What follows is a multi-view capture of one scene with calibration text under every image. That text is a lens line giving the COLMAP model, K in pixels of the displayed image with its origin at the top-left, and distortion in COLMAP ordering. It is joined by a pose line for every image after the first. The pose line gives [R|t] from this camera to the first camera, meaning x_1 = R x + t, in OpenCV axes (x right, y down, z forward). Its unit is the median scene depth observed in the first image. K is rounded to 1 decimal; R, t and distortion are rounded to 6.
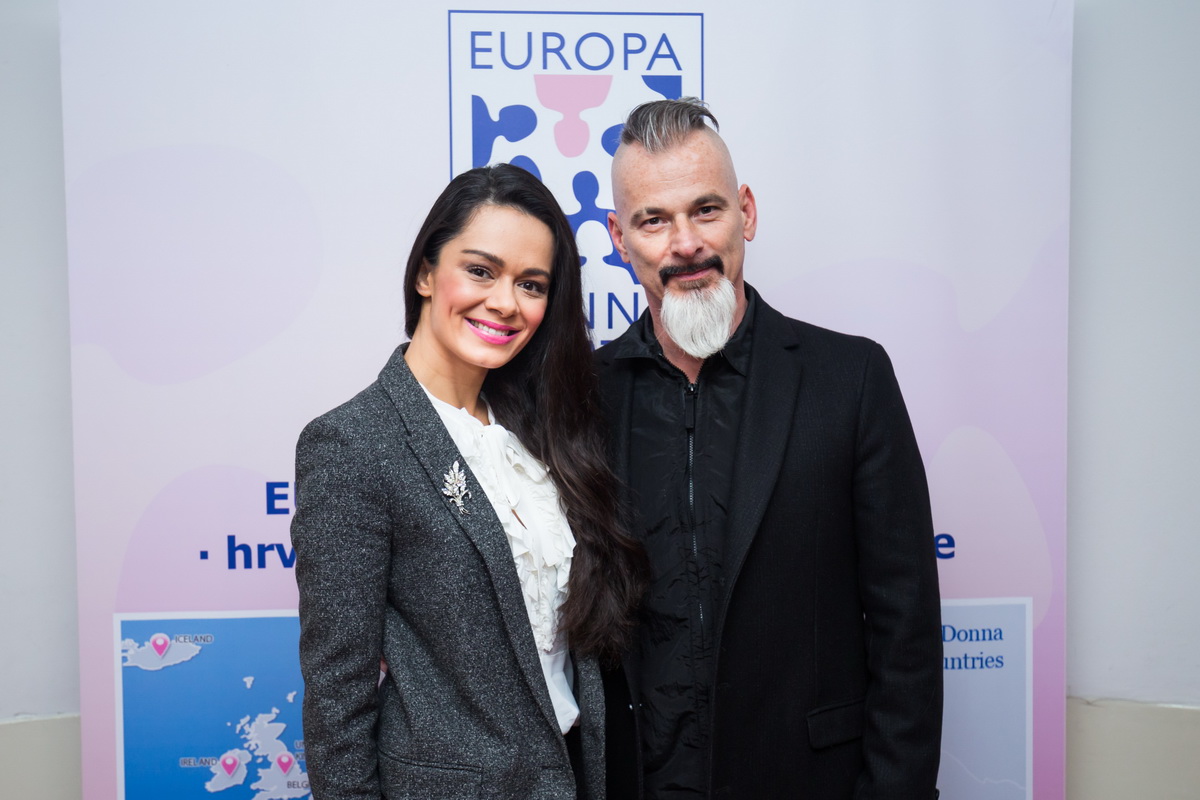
lens RADIAL K [[1405.3, 0, 566.6], [0, 1405.3, 427.8], [0, 0, 1]] dist [0.031095, 0.000000]
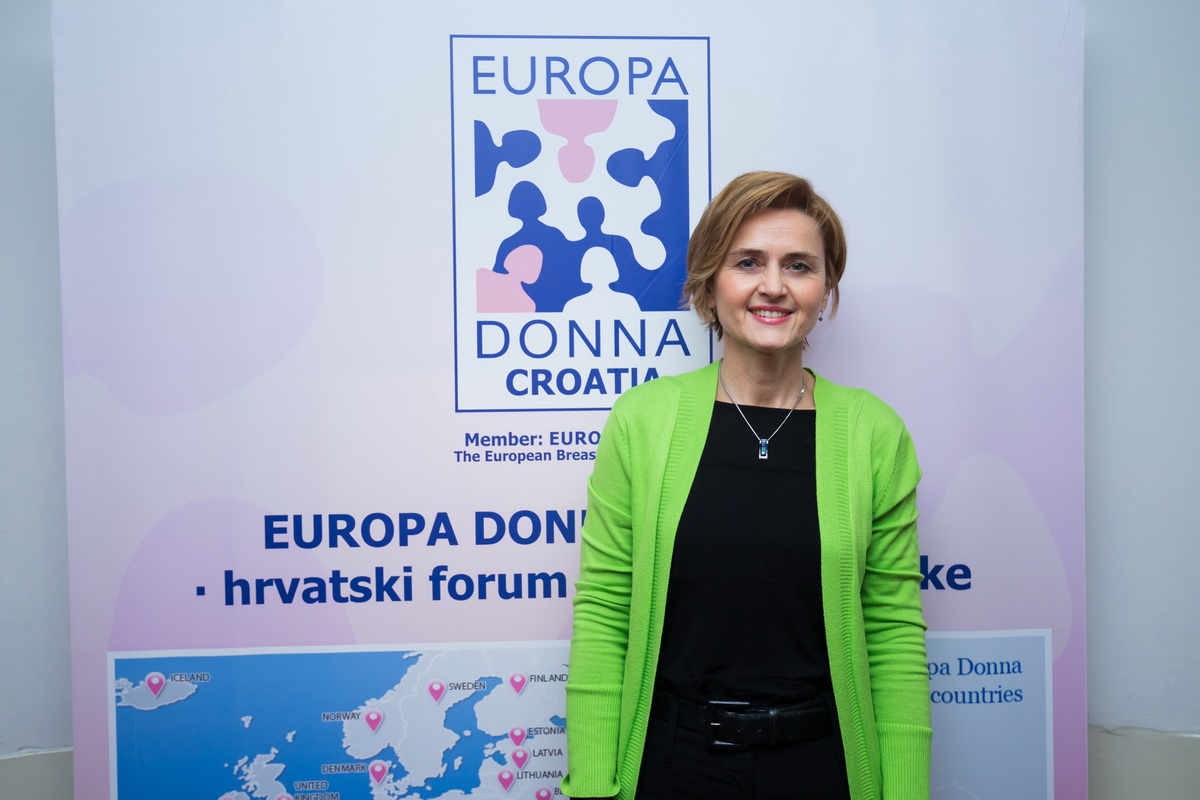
lens RADIAL K [[1226.5, 0, 602.0], [0, 1226.5, 386.7], [0, 0, 1]] dist [0.015711, 0.000000]
pose [[0.999985, -0.004600, -0.002807, 0.023046], [0.004516, 0.999560, -0.029330, -0.024600], [0.002941, 0.029317, 0.999566, 0.147172]]
